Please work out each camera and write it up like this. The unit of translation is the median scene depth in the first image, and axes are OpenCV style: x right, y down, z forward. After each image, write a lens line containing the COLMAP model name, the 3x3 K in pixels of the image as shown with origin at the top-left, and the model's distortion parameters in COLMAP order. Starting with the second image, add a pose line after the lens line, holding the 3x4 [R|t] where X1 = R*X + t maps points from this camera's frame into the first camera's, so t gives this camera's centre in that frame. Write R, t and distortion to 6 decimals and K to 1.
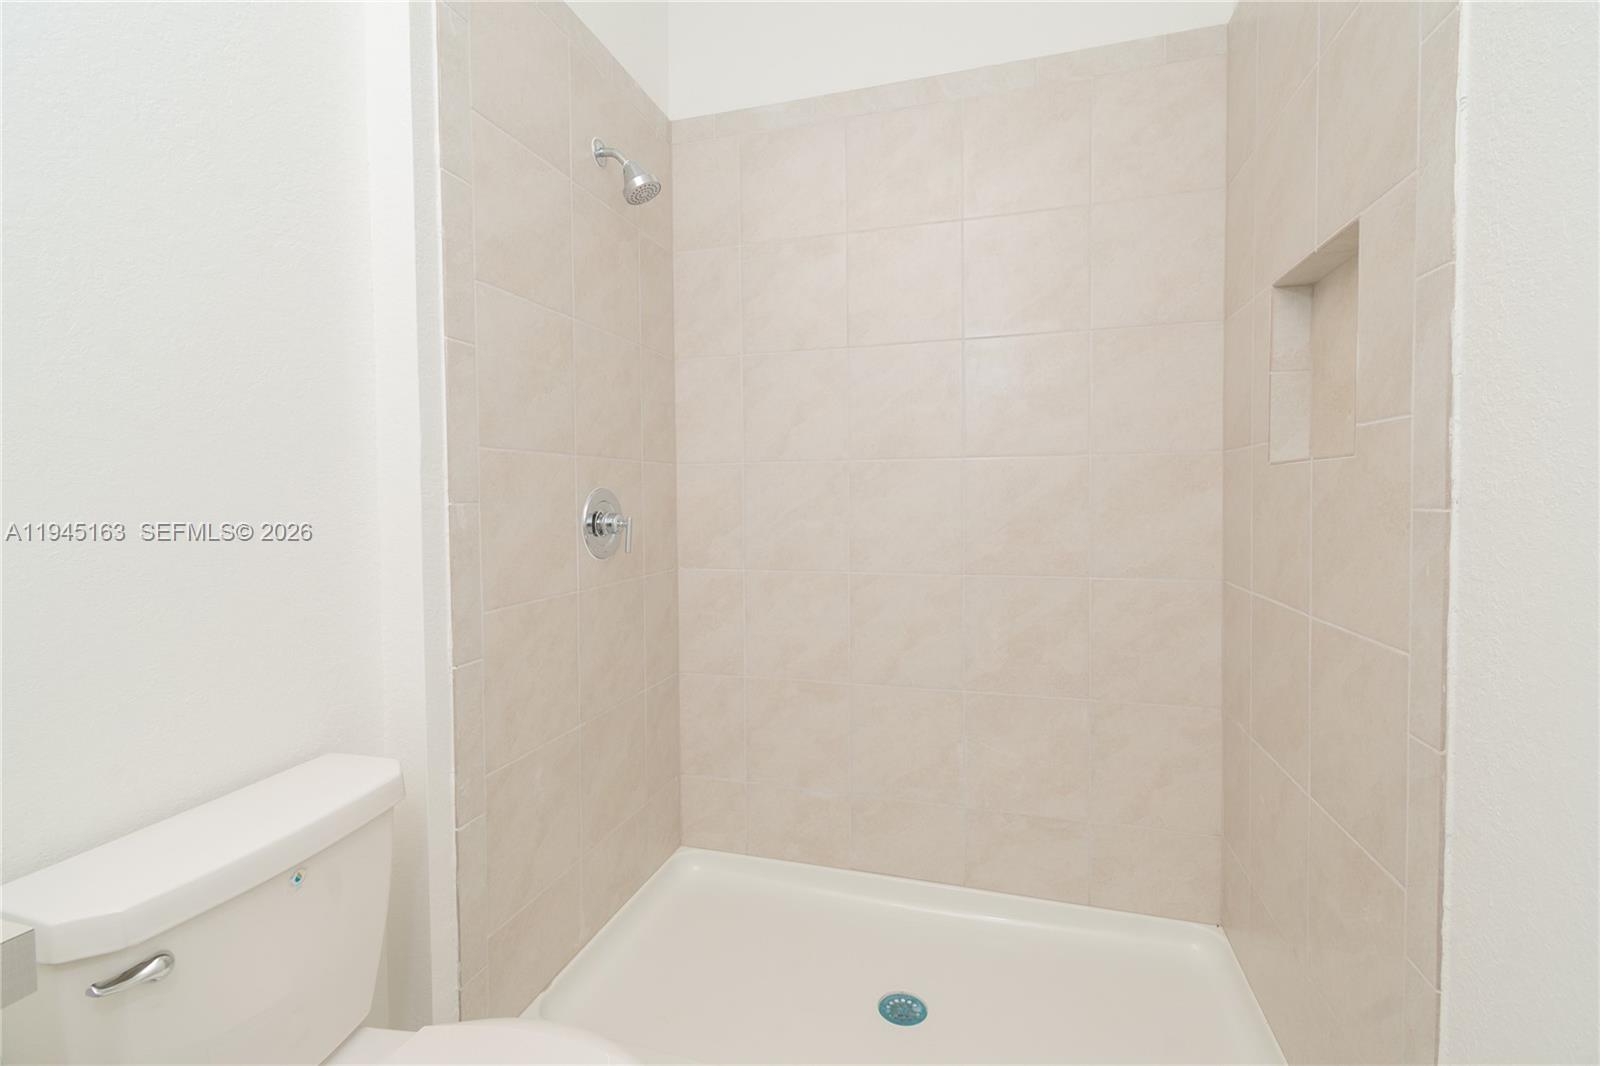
lens RADIAL K [[712.7, 0, 793.0], [0, 712.7, 515.8], [0, 0, 1]] dist [0.001355, -0.000400]
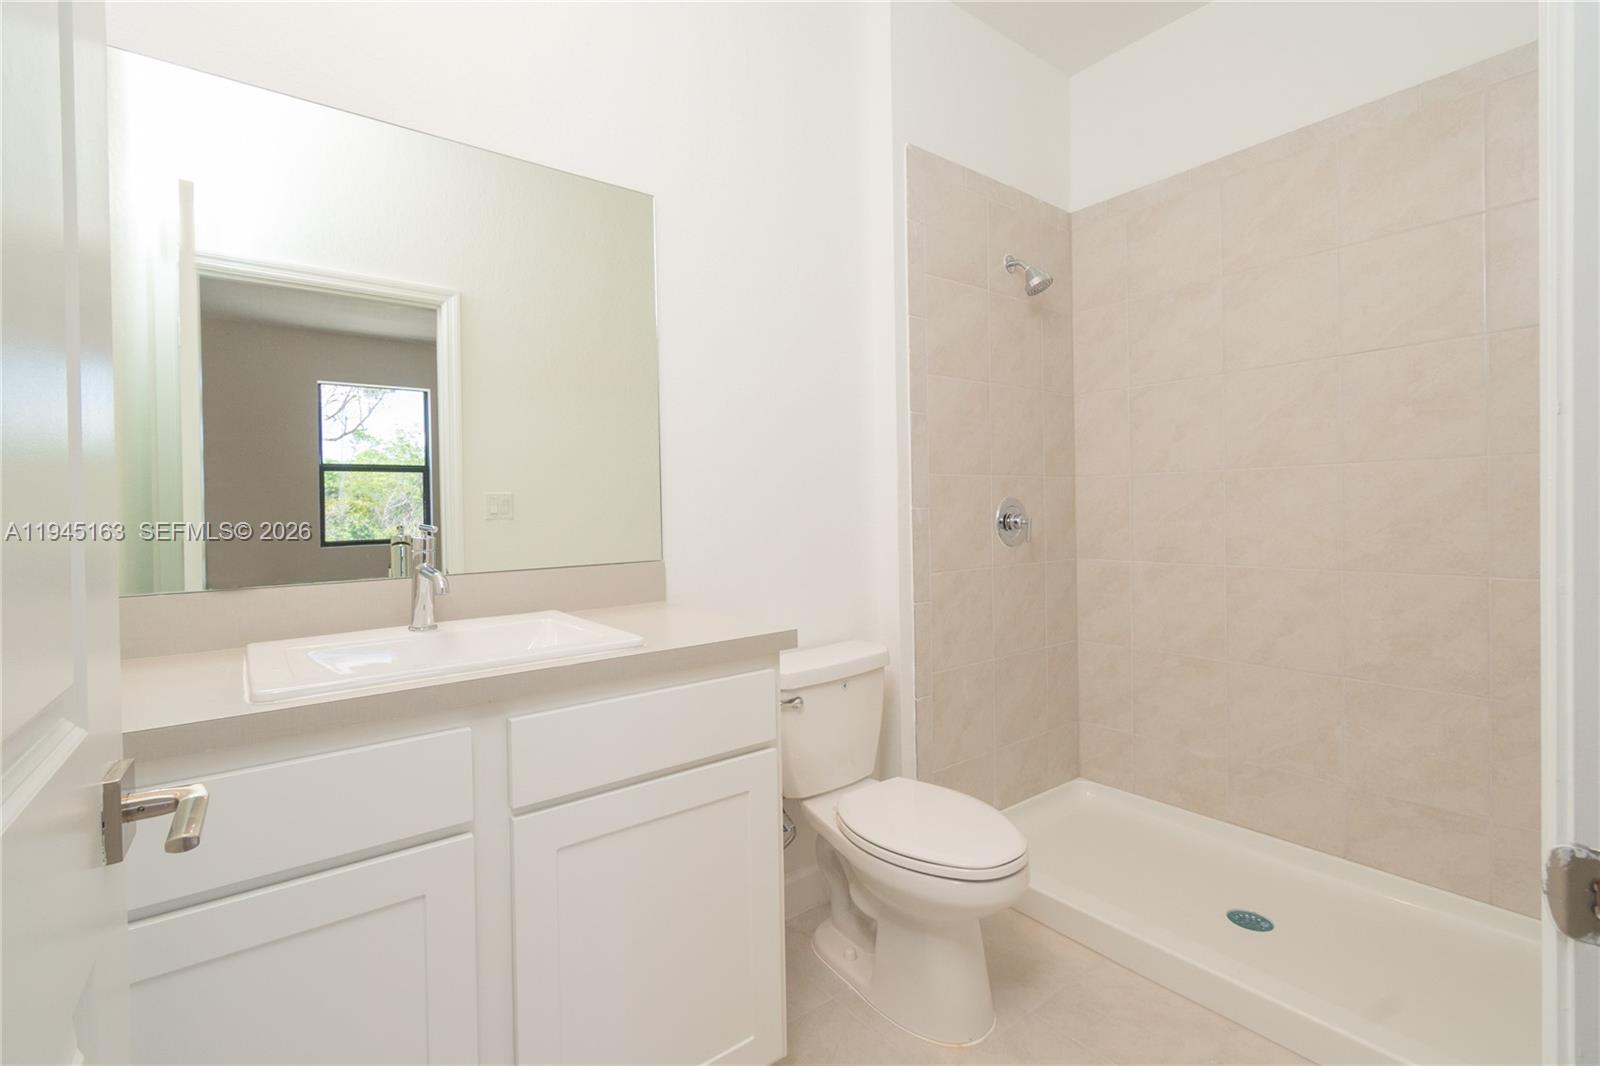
lens RADIAL K [[712.7, 0, 801.0], [0, 712.7, 521.6], [0, 0, 1]] dist [0.001355, -0.000400]
pose [[0.817416, 0.003757, -0.576036, 0.189486], [-0.004627, 0.999989, -0.000042, 0.011313], [0.576029, 0.002700, 0.817425, -0.367673]]
